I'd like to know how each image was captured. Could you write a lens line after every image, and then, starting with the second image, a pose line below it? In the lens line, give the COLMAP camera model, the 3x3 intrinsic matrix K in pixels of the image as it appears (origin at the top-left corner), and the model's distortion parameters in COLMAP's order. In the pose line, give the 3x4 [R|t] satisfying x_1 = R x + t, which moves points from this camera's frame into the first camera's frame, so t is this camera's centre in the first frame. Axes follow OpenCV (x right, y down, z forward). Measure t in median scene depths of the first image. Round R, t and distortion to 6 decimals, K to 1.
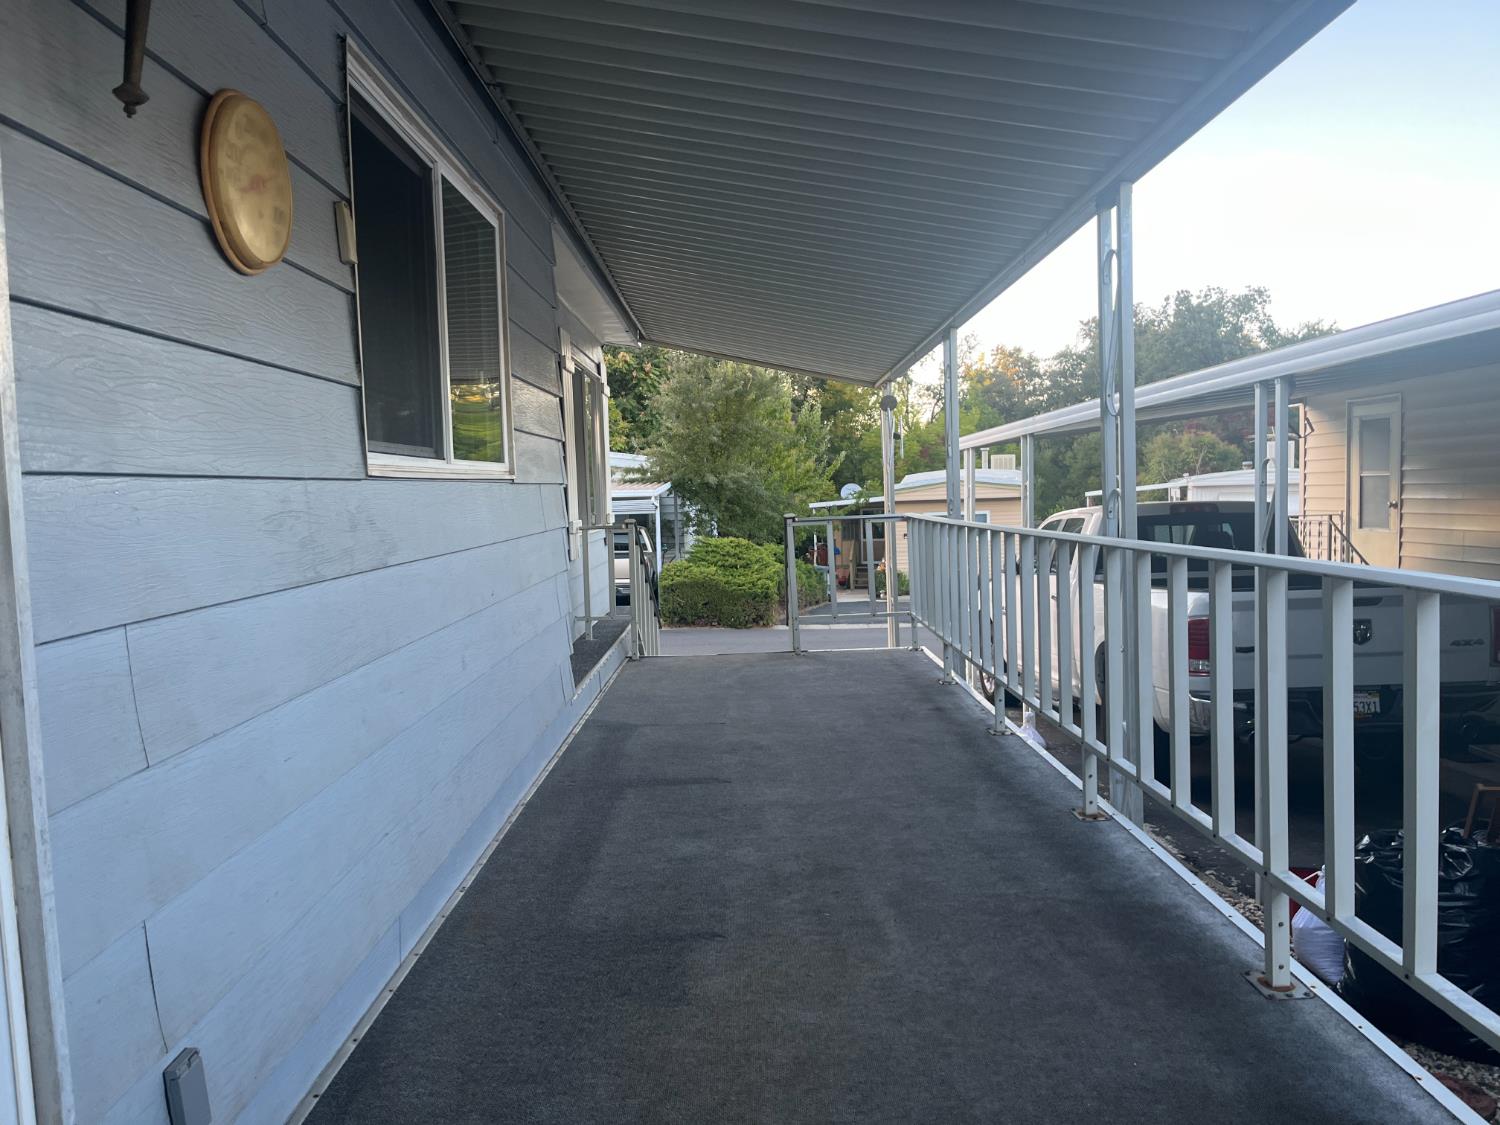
lens RADIAL K [[1132.8, 0, 748.5], [0, 1132.8, 563.6], [0, 0, 1]] dist [0.066734, -0.026053]
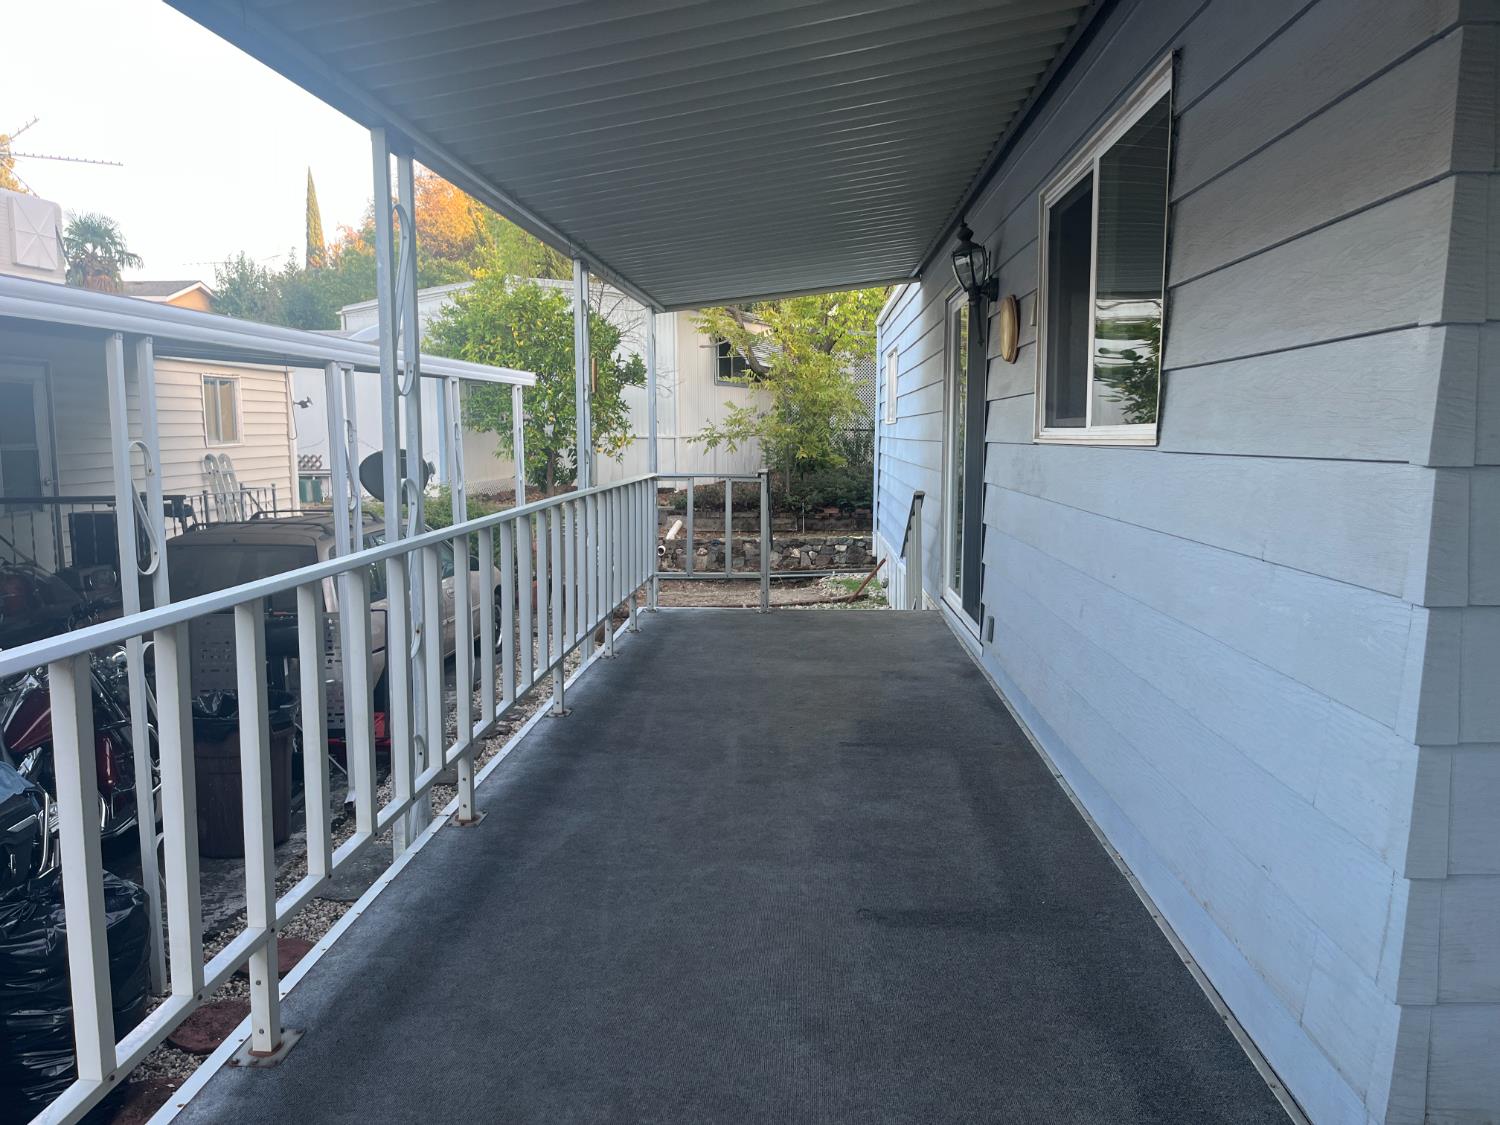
lens RADIAL K [[1132.8, 0, 754.5], [0, 1132.8, 565.8], [0, 0, 1]] dist [0.066734, -0.026053]
pose [[-0.998072, 0.023569, 0.057416, 0.001426], [0.033793, 0.982308, 0.184199, -0.163314], [-0.052059, 0.185784, -0.981211, 1.999175]]
